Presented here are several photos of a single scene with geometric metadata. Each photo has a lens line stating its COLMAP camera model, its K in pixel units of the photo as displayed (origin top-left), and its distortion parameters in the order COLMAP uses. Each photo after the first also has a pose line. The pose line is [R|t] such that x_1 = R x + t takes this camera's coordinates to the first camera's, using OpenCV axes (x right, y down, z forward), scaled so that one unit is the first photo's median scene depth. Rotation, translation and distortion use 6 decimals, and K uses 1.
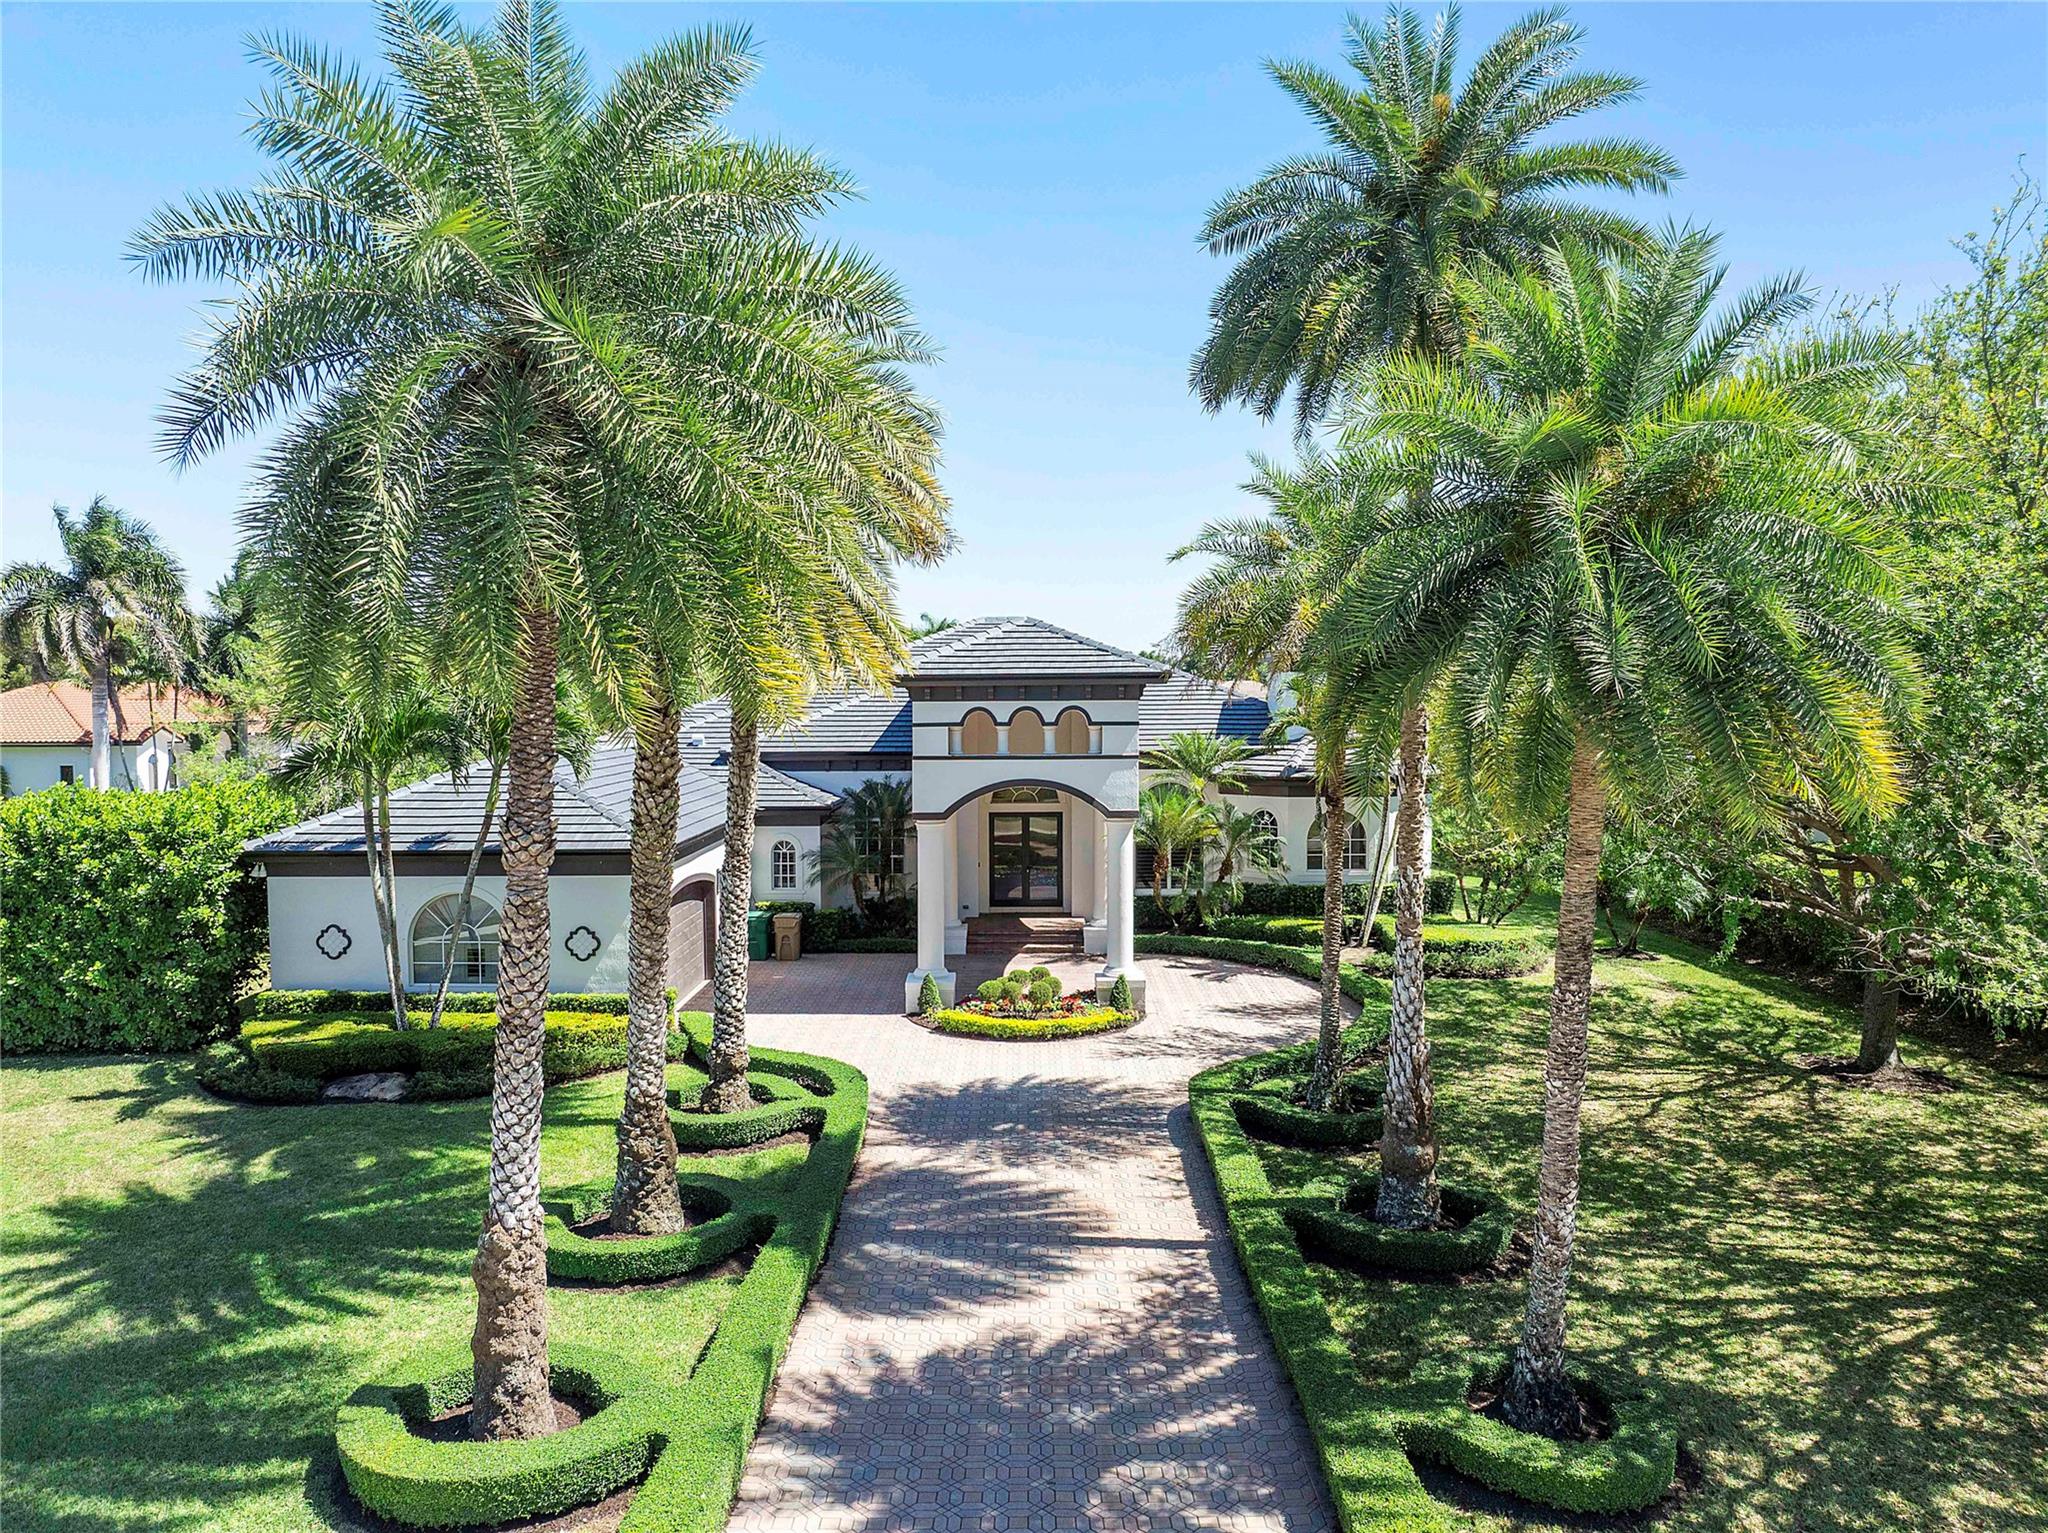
lens RADIAL K [[1410.8, 0, 1031.8], [0, 1410.8, 761.8], [0, 0, 1]] dist [0.001004, 0.005647]
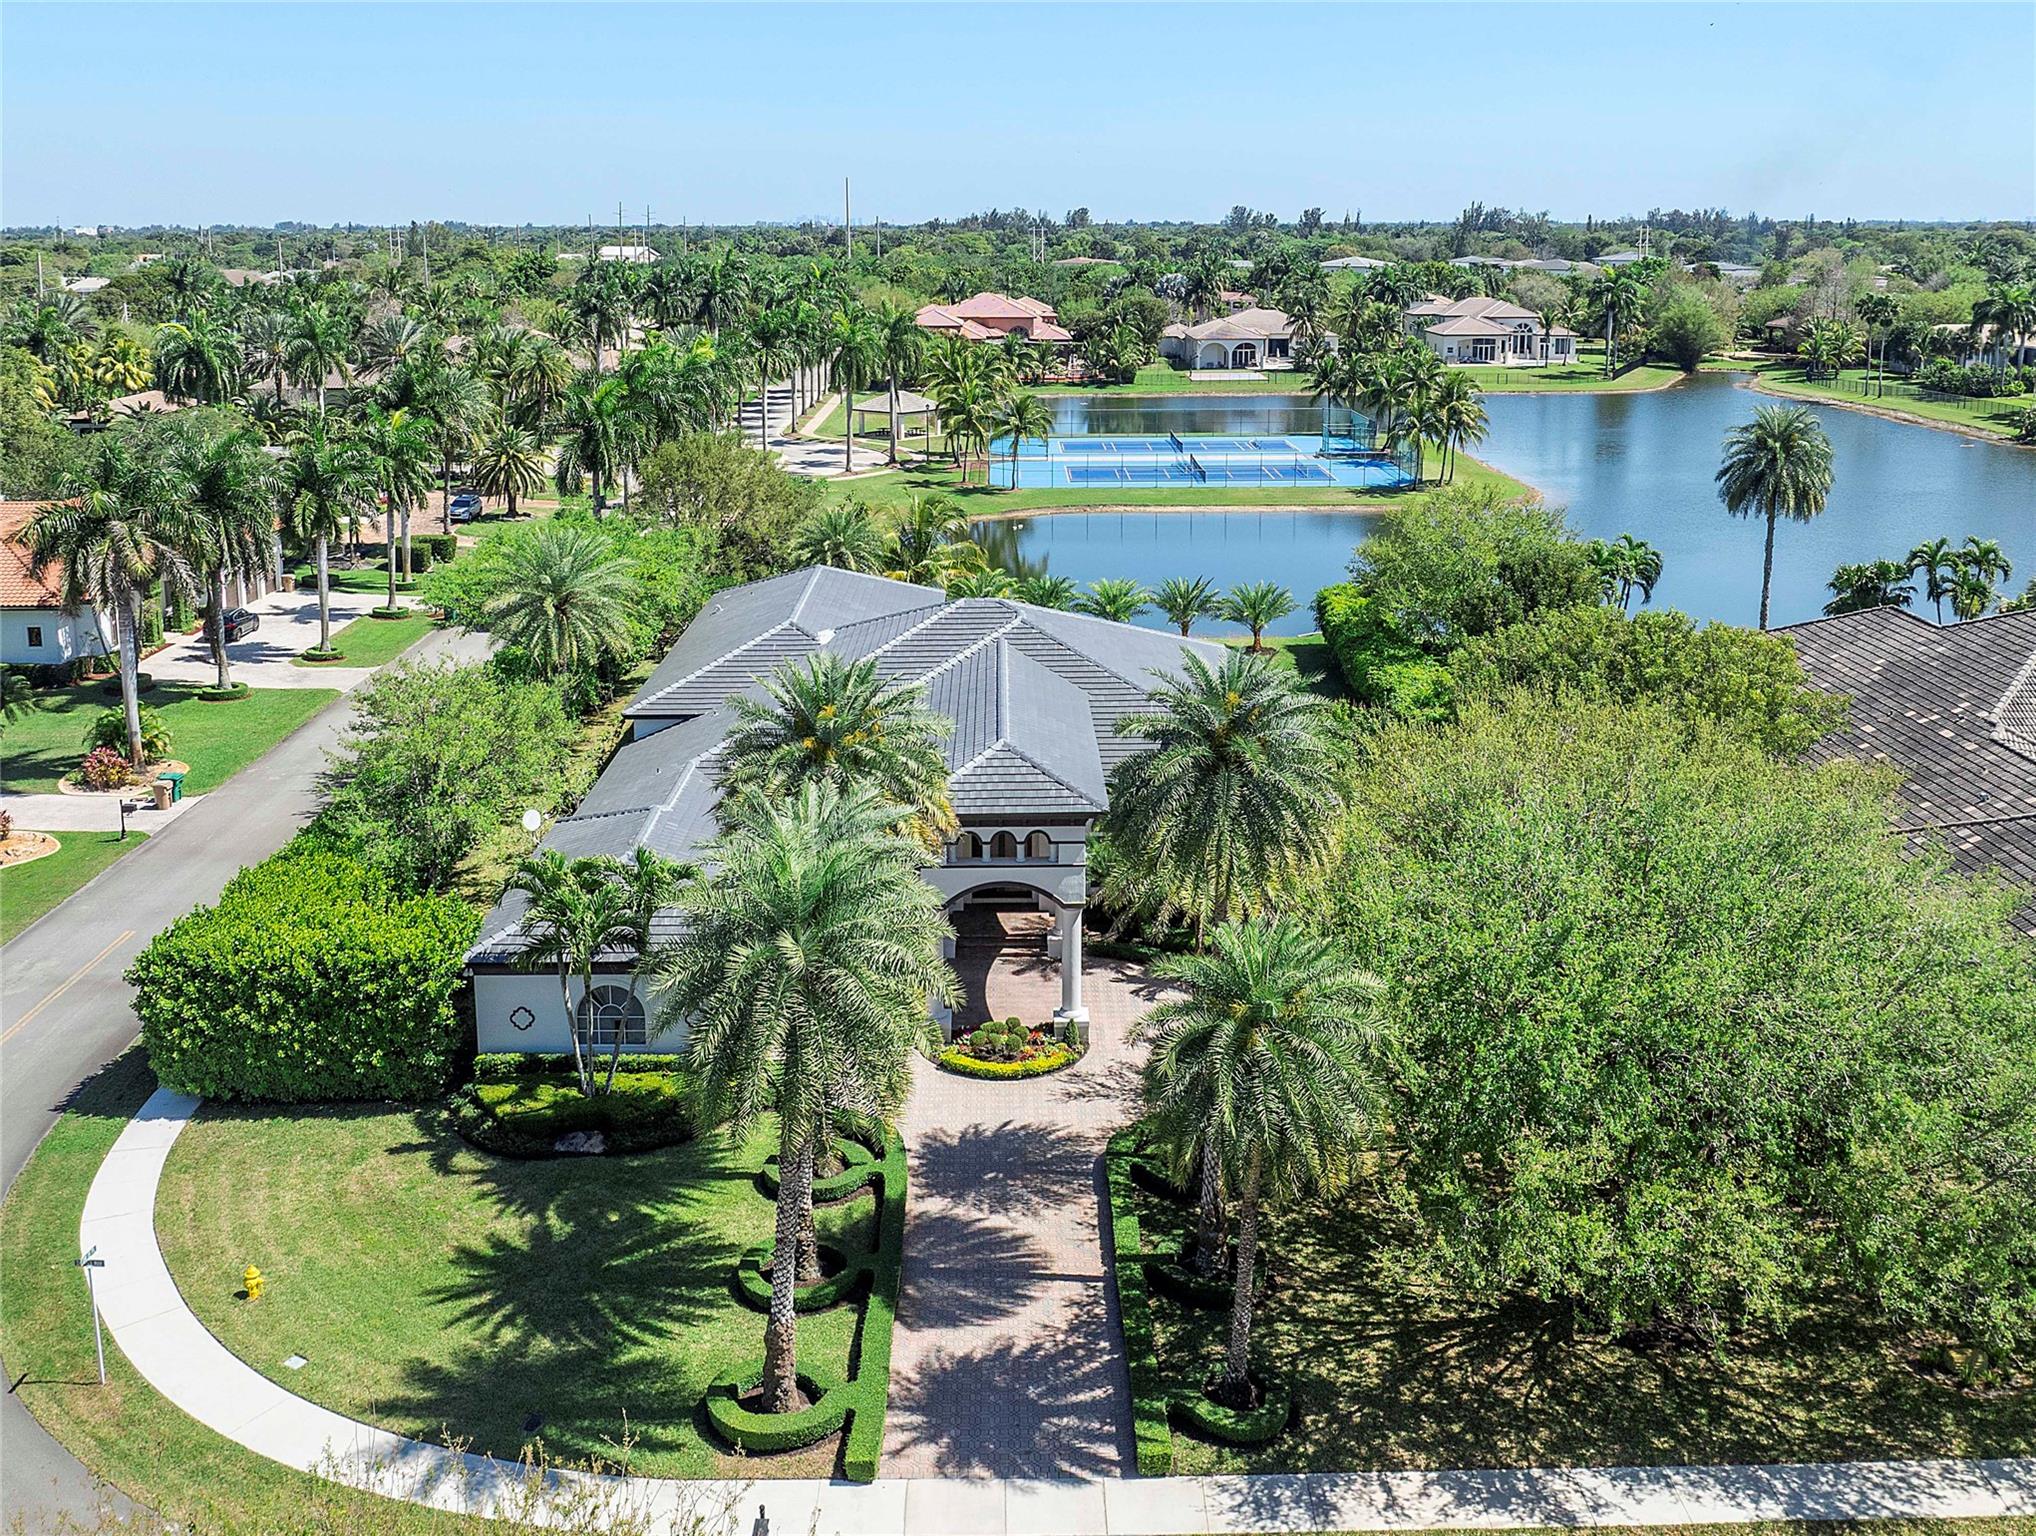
lens RADIAL K [[1442.1, 0, 1009.9], [0, 1442.1, 771.9], [0, 0, 1]] dist [0.063788, 0.001000]
pose [[0.999993, -0.000816, 0.003591, -0.004380], [0.000375, 0.992657, 0.120964, -0.446833], [-0.003663, -0.120962, 0.992650, -0.658567]]
